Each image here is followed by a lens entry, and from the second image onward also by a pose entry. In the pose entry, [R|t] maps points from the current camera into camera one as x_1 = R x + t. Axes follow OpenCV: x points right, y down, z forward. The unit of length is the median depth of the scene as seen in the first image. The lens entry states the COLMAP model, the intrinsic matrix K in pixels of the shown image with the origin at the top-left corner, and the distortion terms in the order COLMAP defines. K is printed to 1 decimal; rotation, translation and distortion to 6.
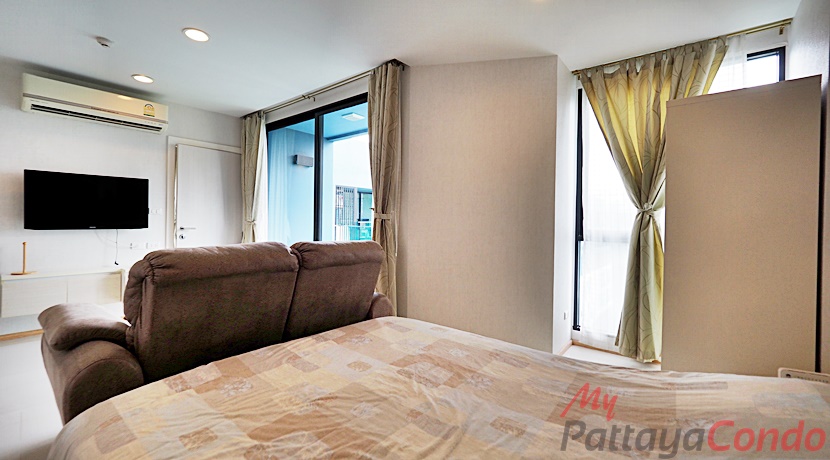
lens RADIAL K [[330.1, 0, 426.9], [0, 330.1, 226.0], [0, 0, 1]] dist [-0.000708, -0.000155]
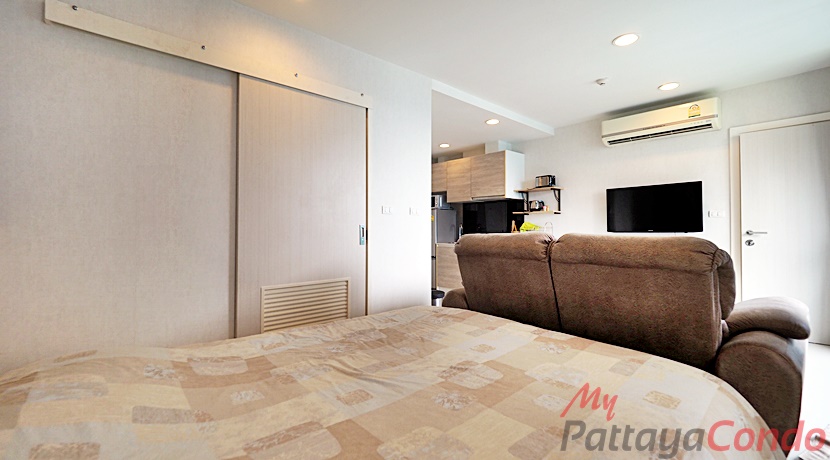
lens RADIAL K [[368.6, 0, 415.0], [0, 368.6, 230.0], [0, 0, 1]] dist [-0.000421, -0.000054]
pose [[-0.165808, -0.015369, -0.986038, 0.740595], [-0.014673, 0.999806, -0.013116, 0.057636], [0.986049, 0.012294, -0.166002, 0.751223]]
